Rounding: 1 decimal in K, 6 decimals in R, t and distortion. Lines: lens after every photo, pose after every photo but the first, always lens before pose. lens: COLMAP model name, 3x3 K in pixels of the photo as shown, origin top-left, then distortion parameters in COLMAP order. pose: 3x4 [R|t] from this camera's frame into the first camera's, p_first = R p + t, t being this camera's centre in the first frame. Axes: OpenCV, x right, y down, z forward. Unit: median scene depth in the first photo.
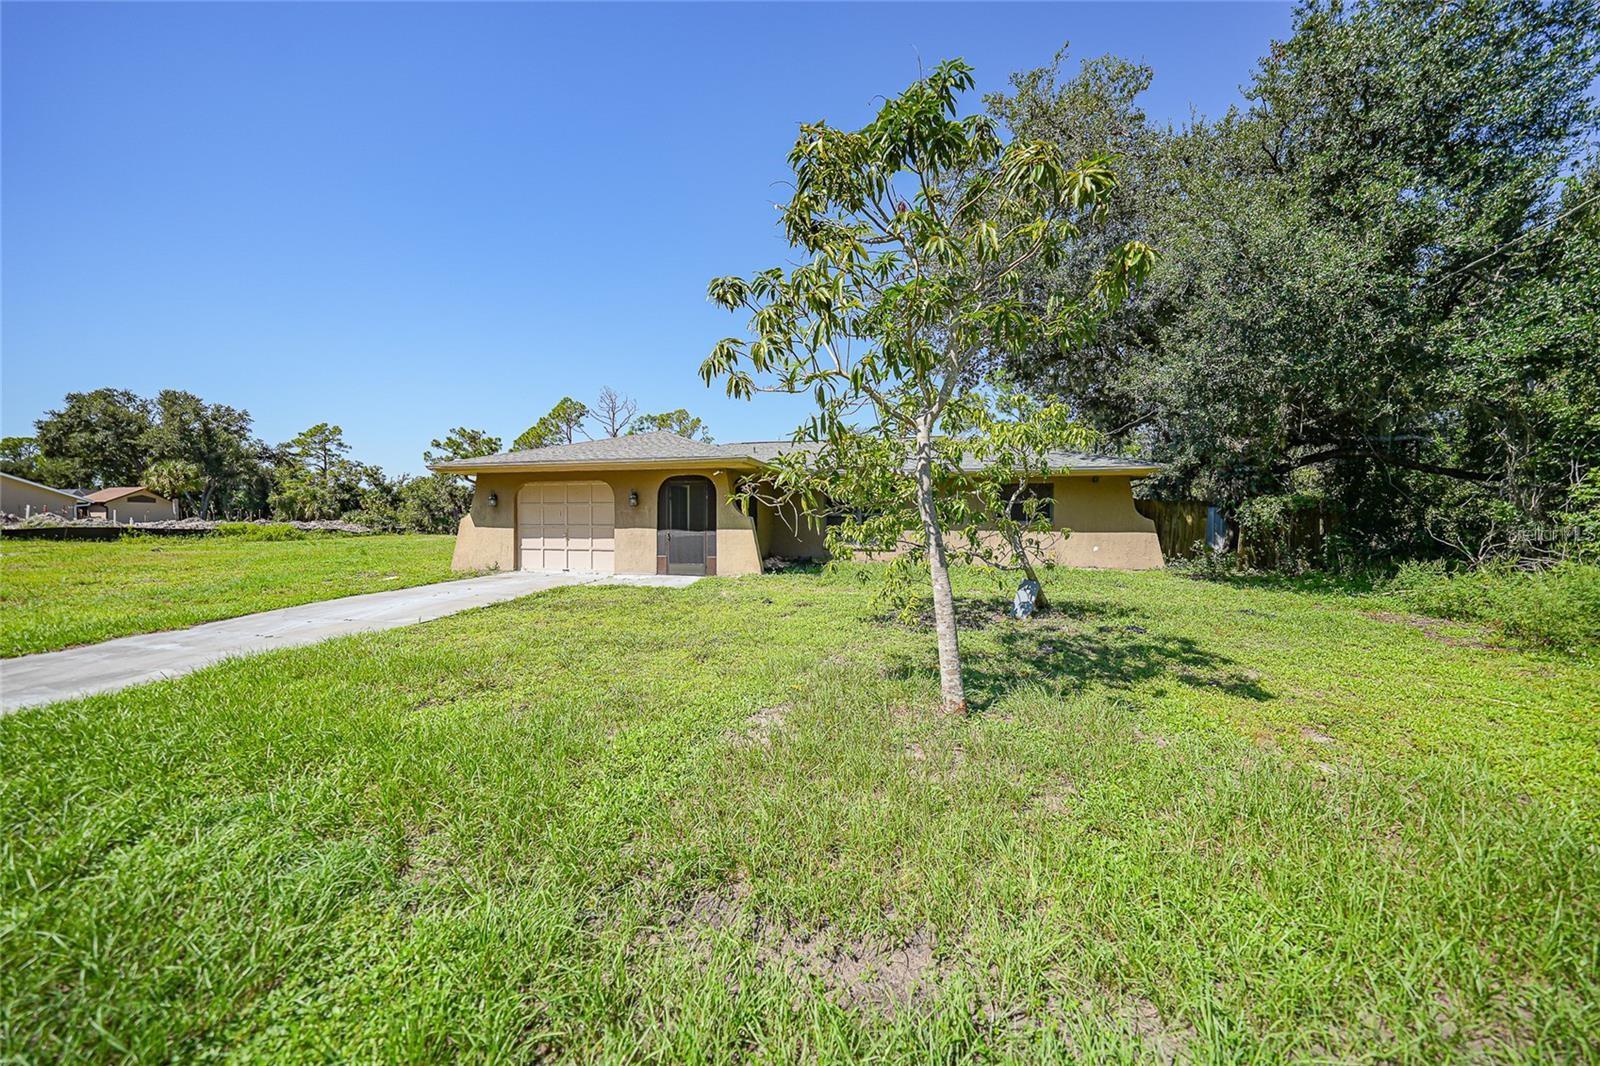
lens RADIAL K [[557.5, 0, 797.7], [0, 557.5, 530.3], [0, 0, 1]] dist [-0.023383, 0.005348]
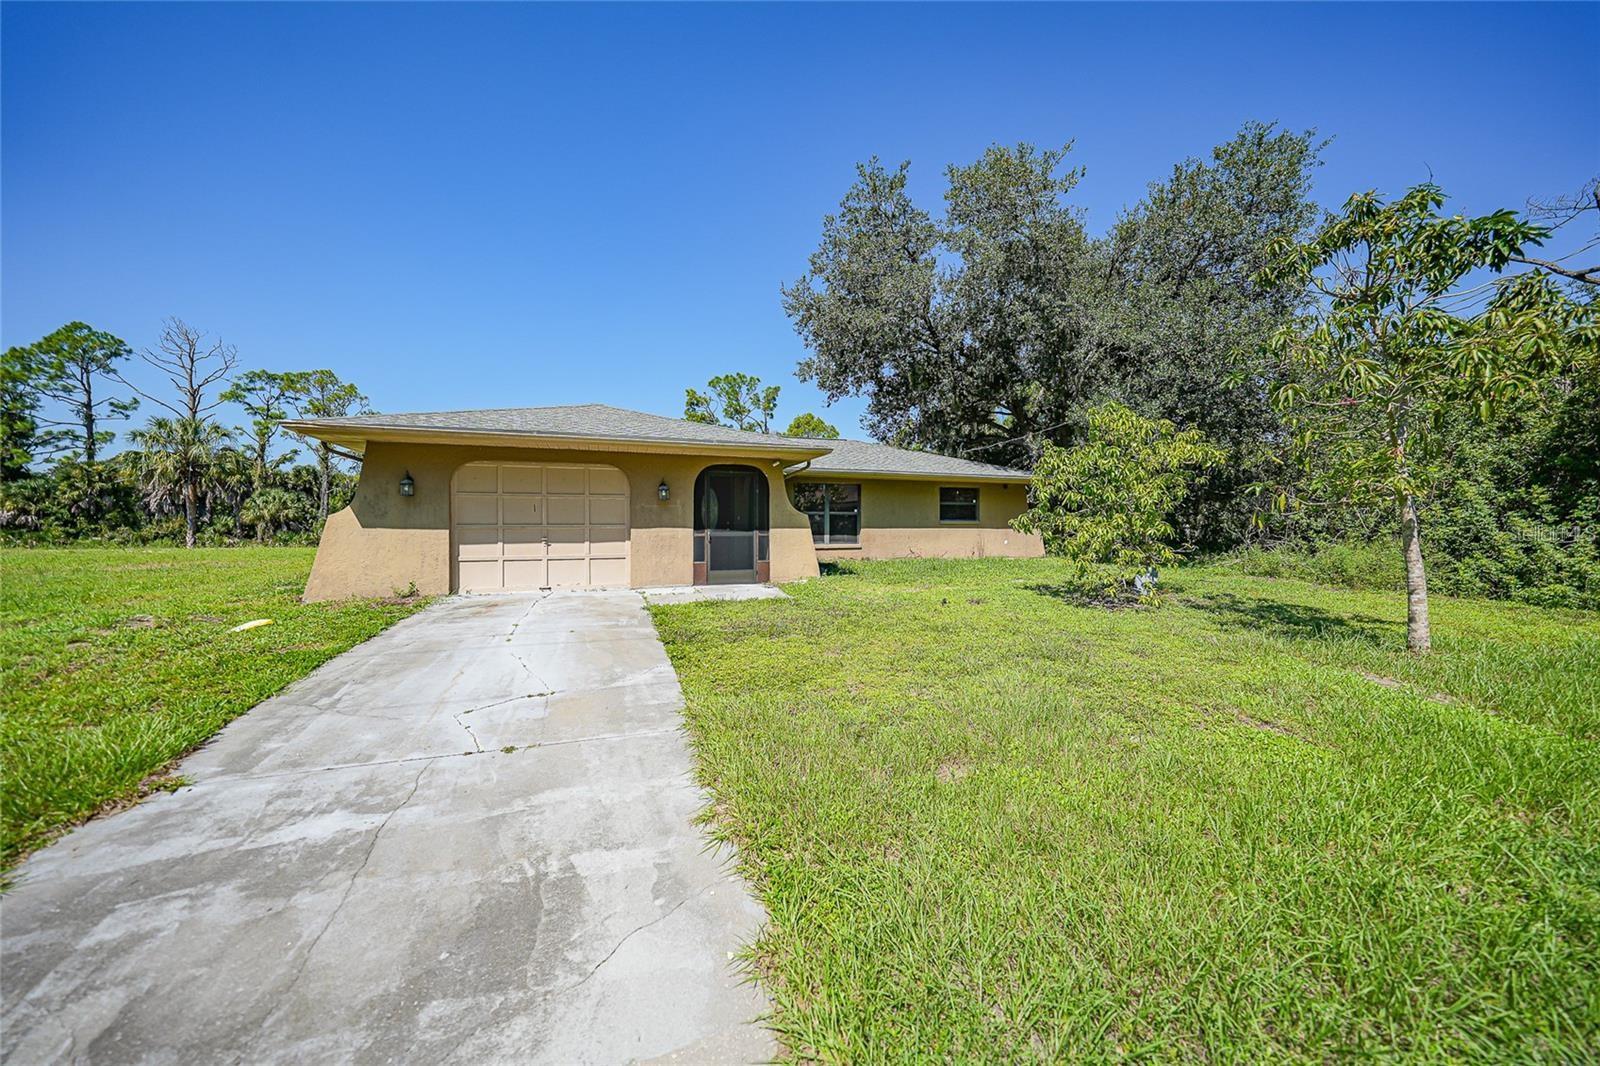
lens RADIAL K [[557.5, 0, 810.6], [0, 557.5, 525.9], [0, 0, 1]] dist [-0.023383, 0.005348]
pose [[0.826103, -0.005919, 0.563489, -0.530573], [0.010038, 0.999941, -0.004211, -0.001514], [-0.563430, 0.009135, 0.826113, 0.224244]]
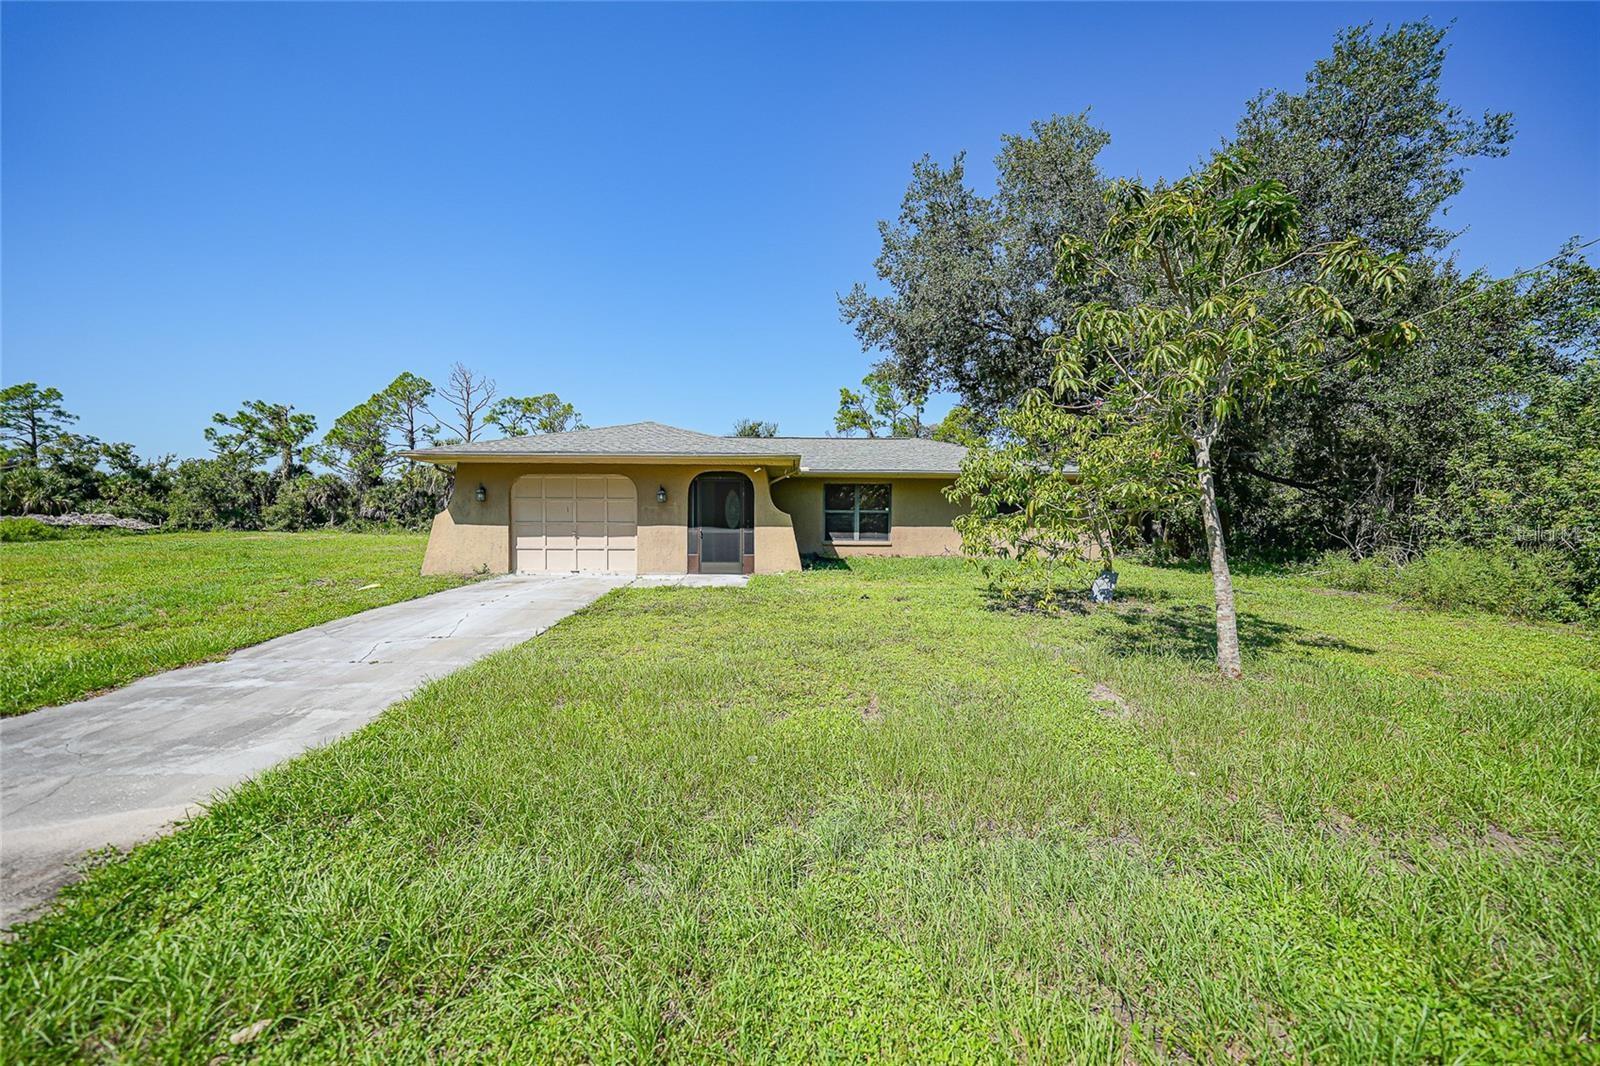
lens RADIAL K [[557.5, 0, 802.0], [0, 557.5, 527.9], [0, 0, 1]] dist [-0.023383, 0.005348]
pose [[0.965068, -0.003708, 0.261972, -0.294080], [0.001894, 0.999972, 0.007176, -0.006054], [-0.261991, -0.006429, 0.965049, 0.021206]]
